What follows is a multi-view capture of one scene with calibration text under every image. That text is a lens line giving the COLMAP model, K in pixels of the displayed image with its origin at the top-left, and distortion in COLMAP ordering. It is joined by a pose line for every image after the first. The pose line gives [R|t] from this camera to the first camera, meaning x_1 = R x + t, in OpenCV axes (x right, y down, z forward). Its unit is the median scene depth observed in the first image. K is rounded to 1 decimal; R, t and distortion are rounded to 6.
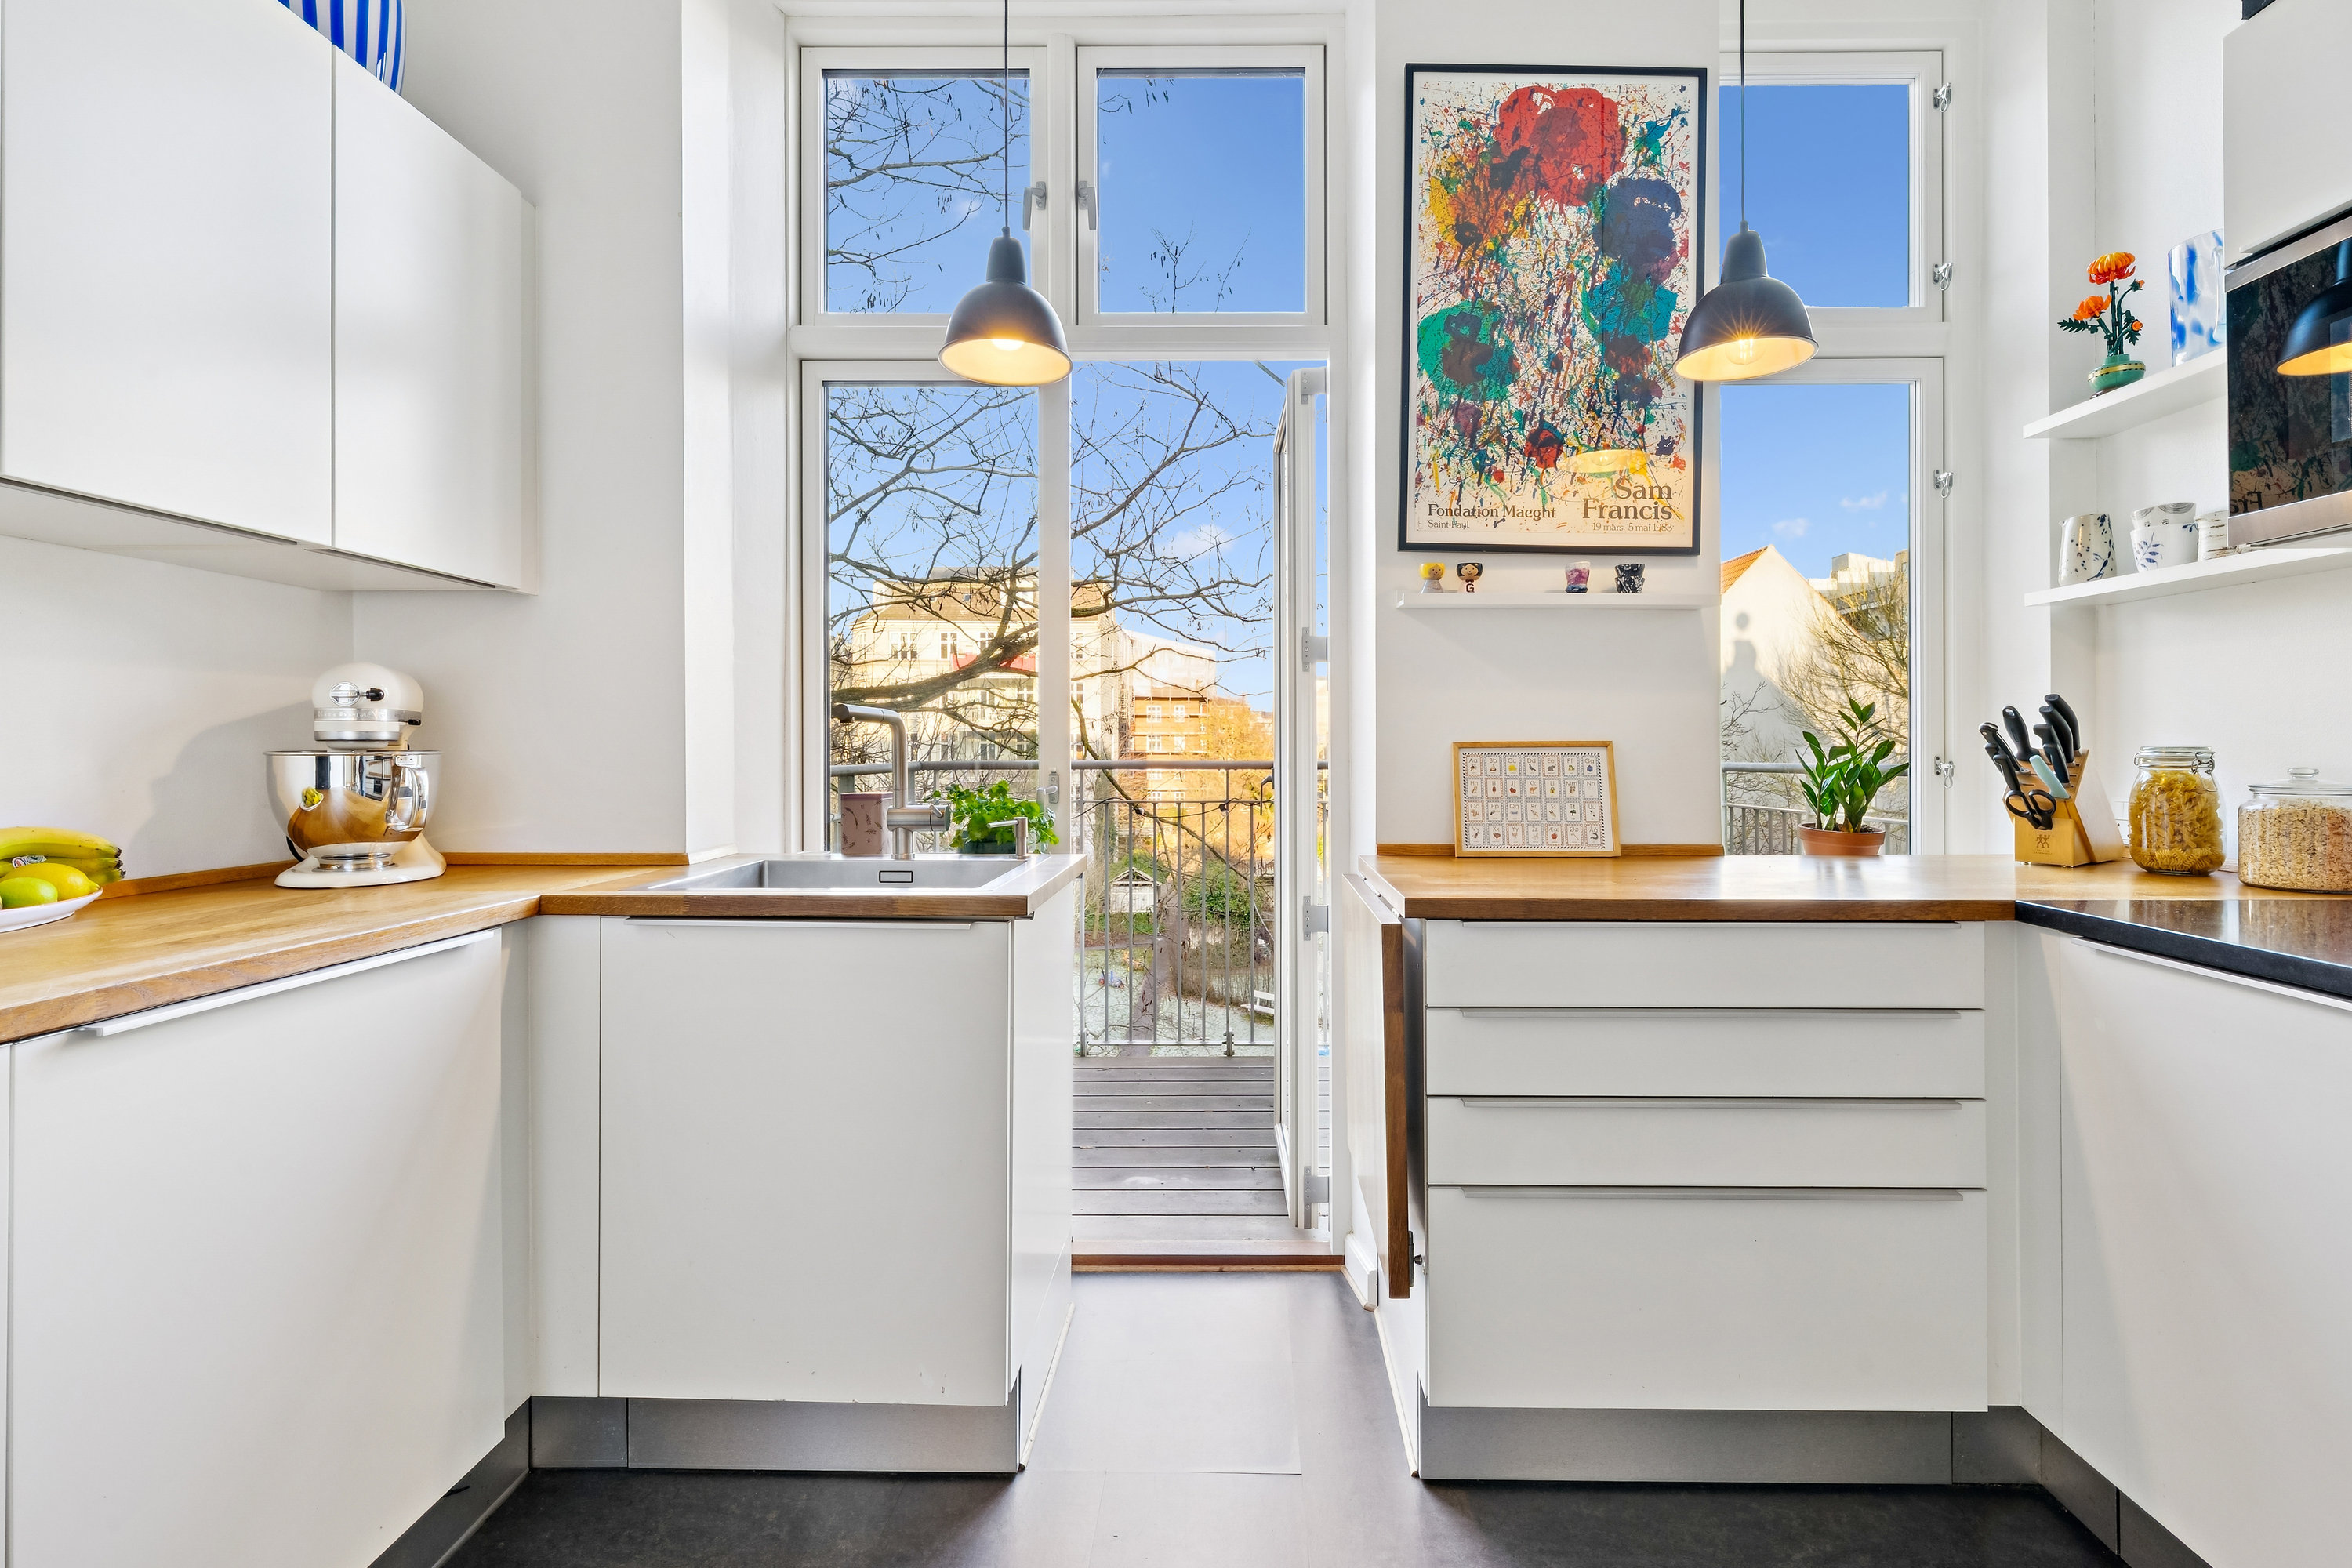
lens RADIAL K [[1081.1, 0, 1222.0], [0, 1081.1, 741.6], [0, 0, 1]] dist [0.001124, -0.000355]
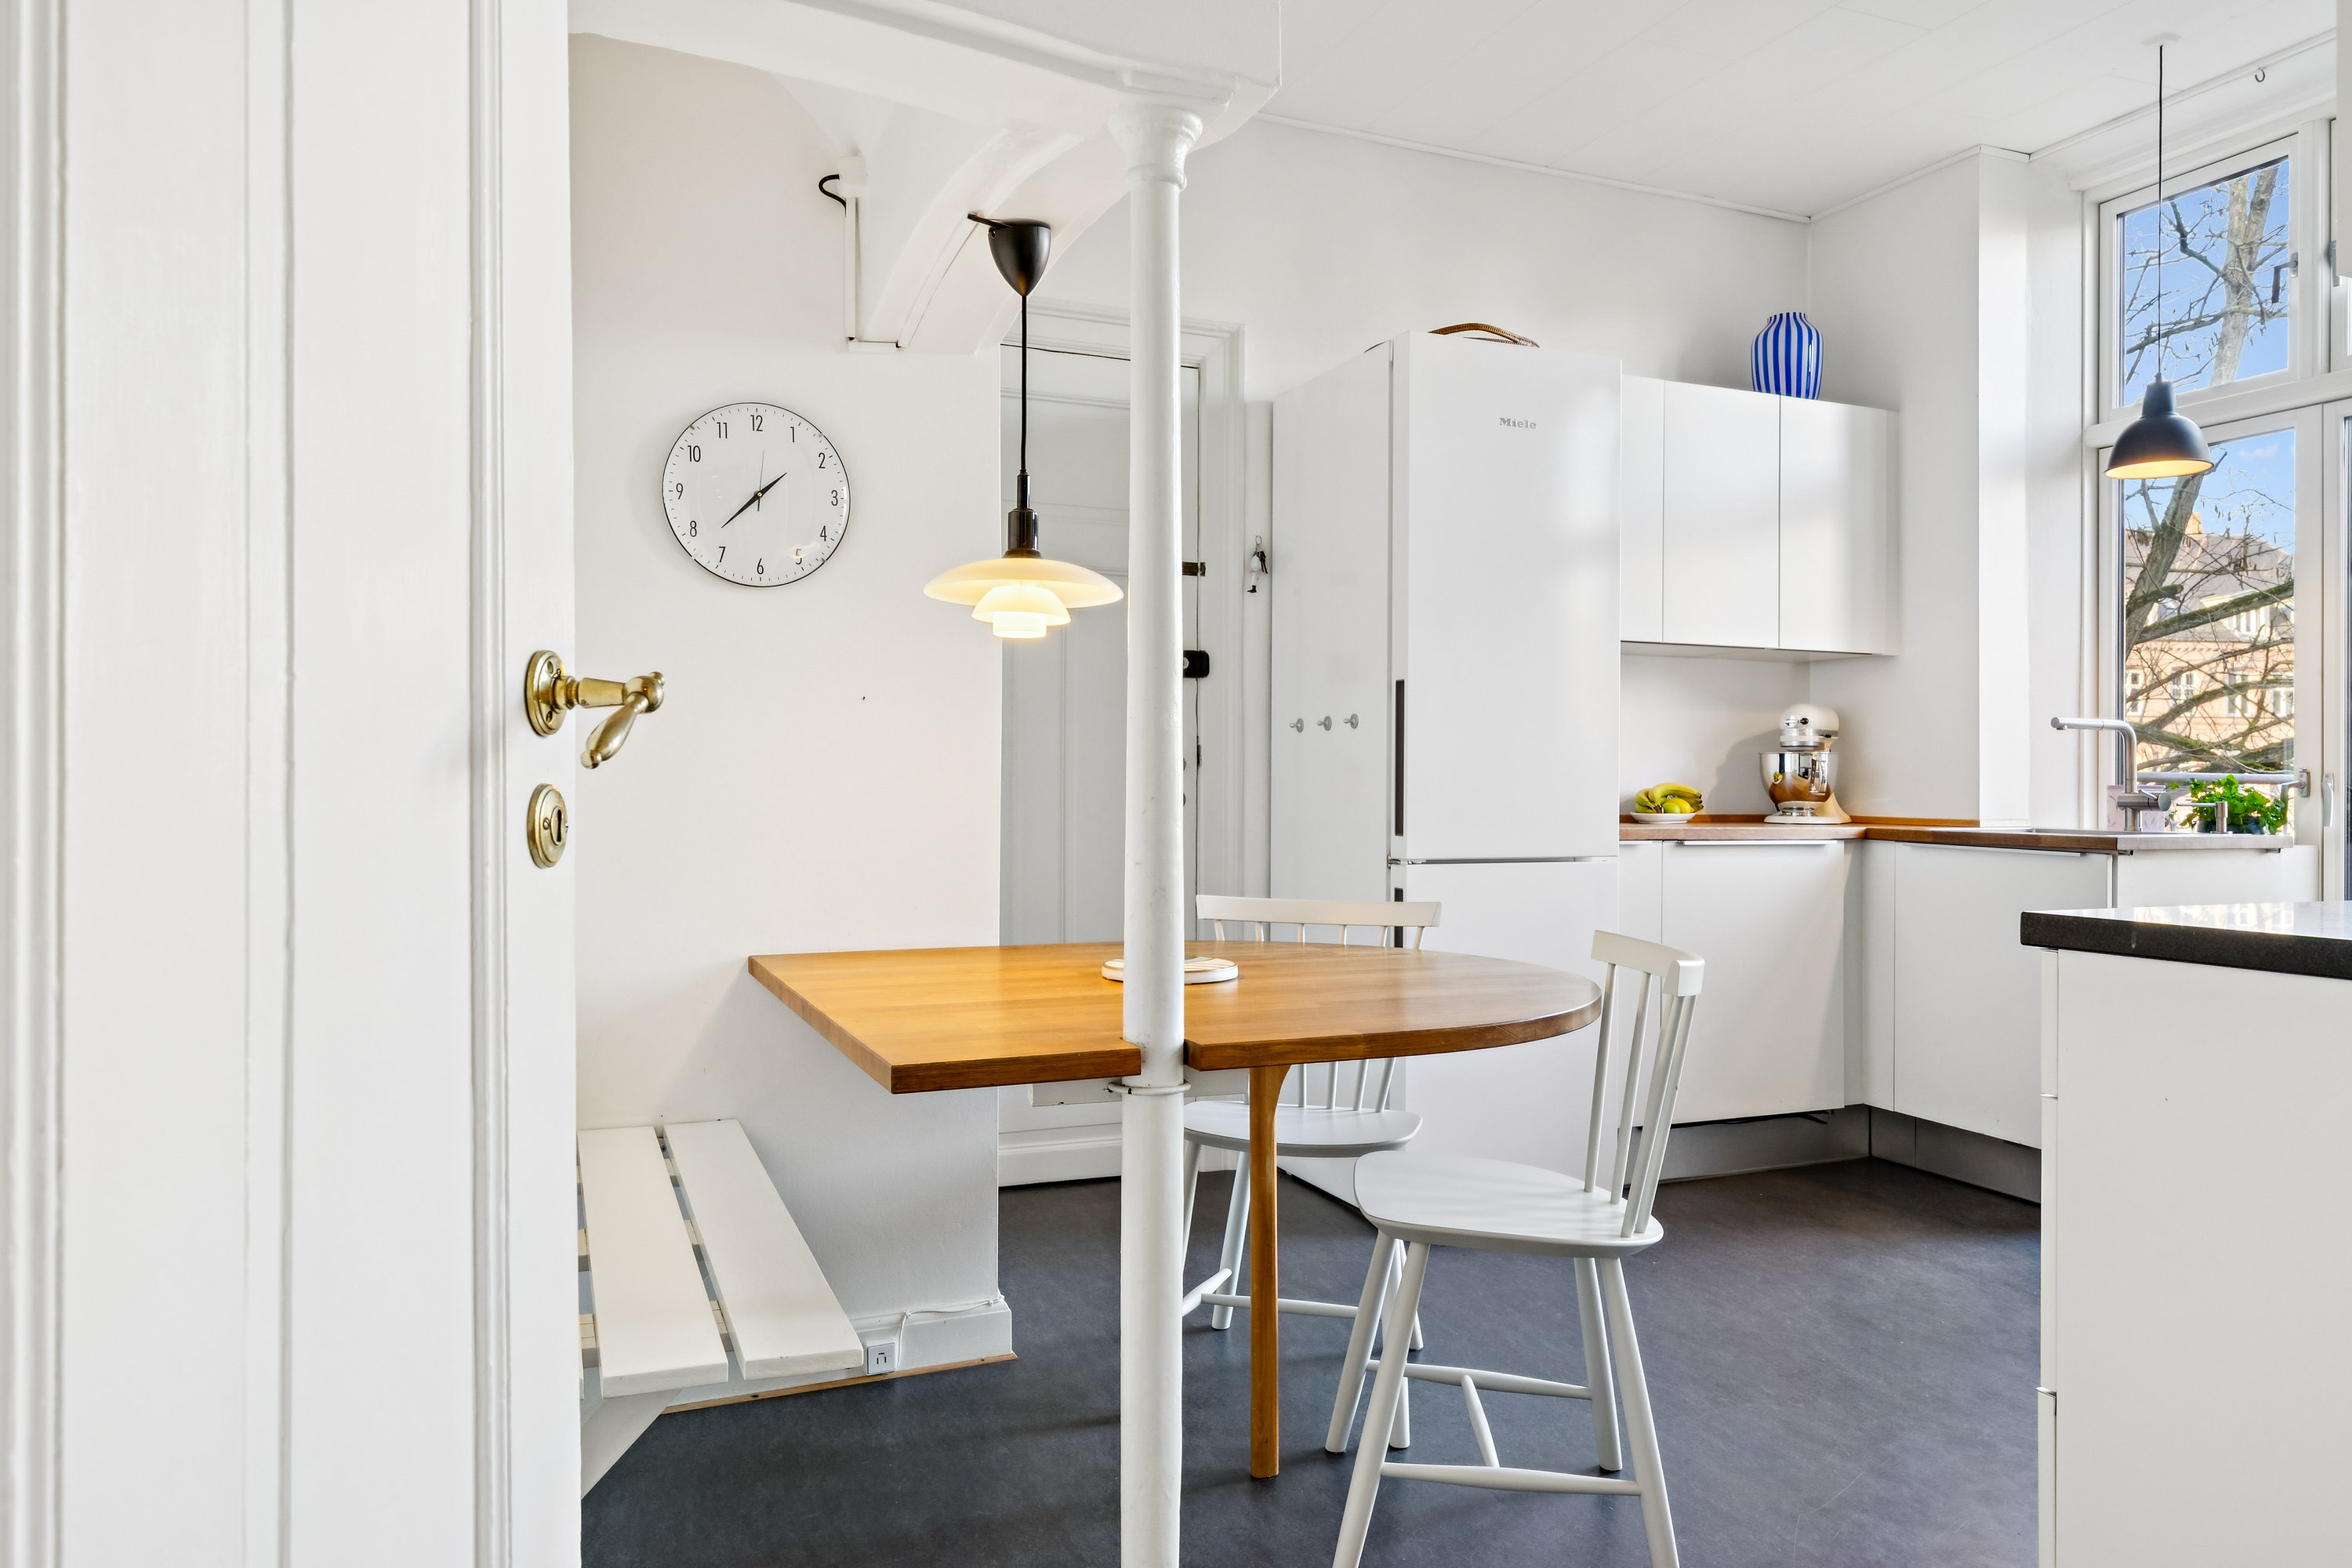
lens RADIAL K [[1530.2, 0, 1176.0], [0, 1530.2, 784.0], [0, 0, 1]] dist [0.003000, 0.000407]
pose [[0.394483, 0.008346, -0.918865, 1.109261], [0.003110, 0.999941, 0.010418, 0.030910], [0.918898, -0.006967, 0.394434, -0.945408]]
